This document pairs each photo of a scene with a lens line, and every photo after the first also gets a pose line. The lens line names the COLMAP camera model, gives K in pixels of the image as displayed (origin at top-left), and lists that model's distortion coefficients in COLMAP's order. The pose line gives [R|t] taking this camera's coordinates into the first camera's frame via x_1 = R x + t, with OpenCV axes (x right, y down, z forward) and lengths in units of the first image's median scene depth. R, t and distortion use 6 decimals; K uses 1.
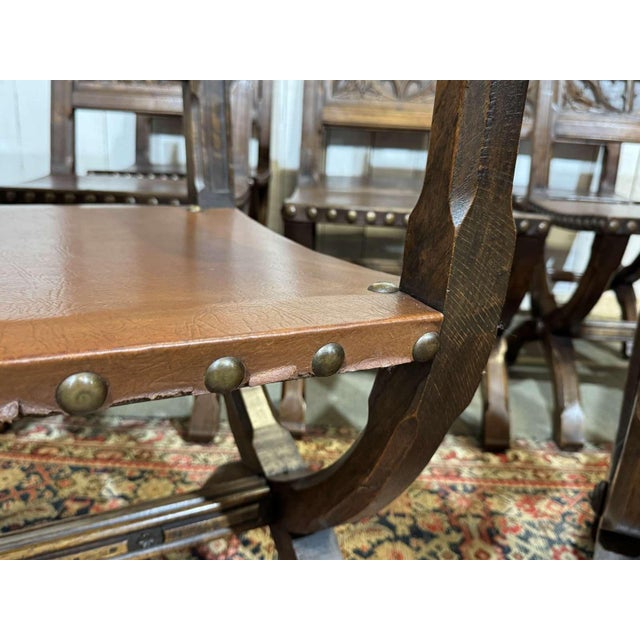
lens RADIAL K [[564.9, 0, 320.0], [0, 564.9, 320.0], [0, 0, 1]] dist [0.000401, -0.003498]
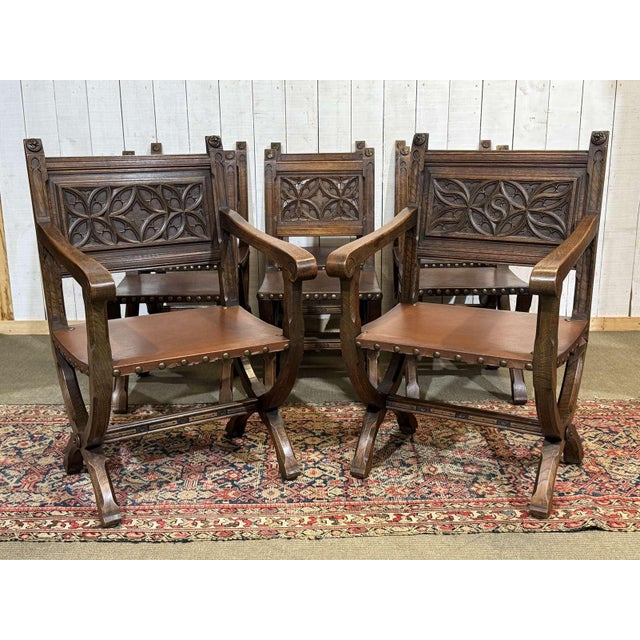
lens RADIAL K [[745.9, 0, 320.2], [0, 745.9, 336.5], [0, 0, 1]] dist [0.098926, -0.222524]
pose [[0.997670, -0.068171, -0.002846, 0.173482], [0.068072, 0.997327, -0.026541, 0.051172], [0.004648, 0.026286, 0.999644, -1.876283]]
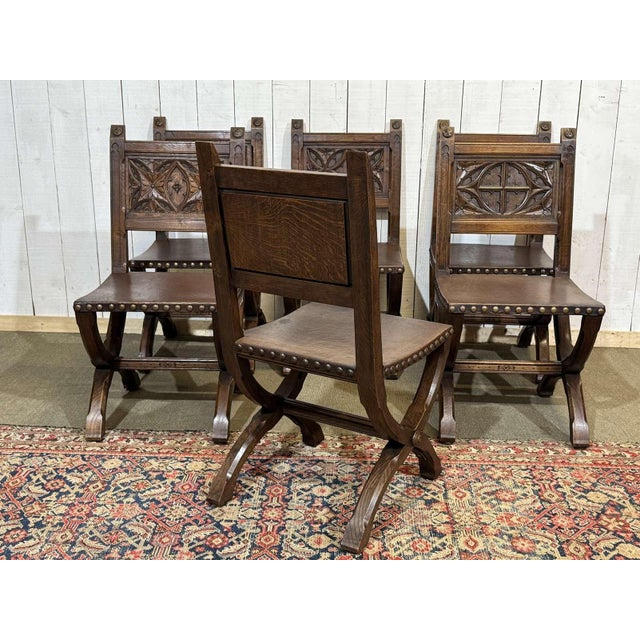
lens RADIAL K [[745.9, 0, 320.2], [0, 745.9, 336.5], [0, 0, 1]] dist [0.098926, -0.222524]
pose [[0.998317, -0.034691, -0.046465, 0.225844], [0.034563, 0.999396, -0.003548, -0.089687], [0.046560, 0.001936, 0.998914, -1.346023]]
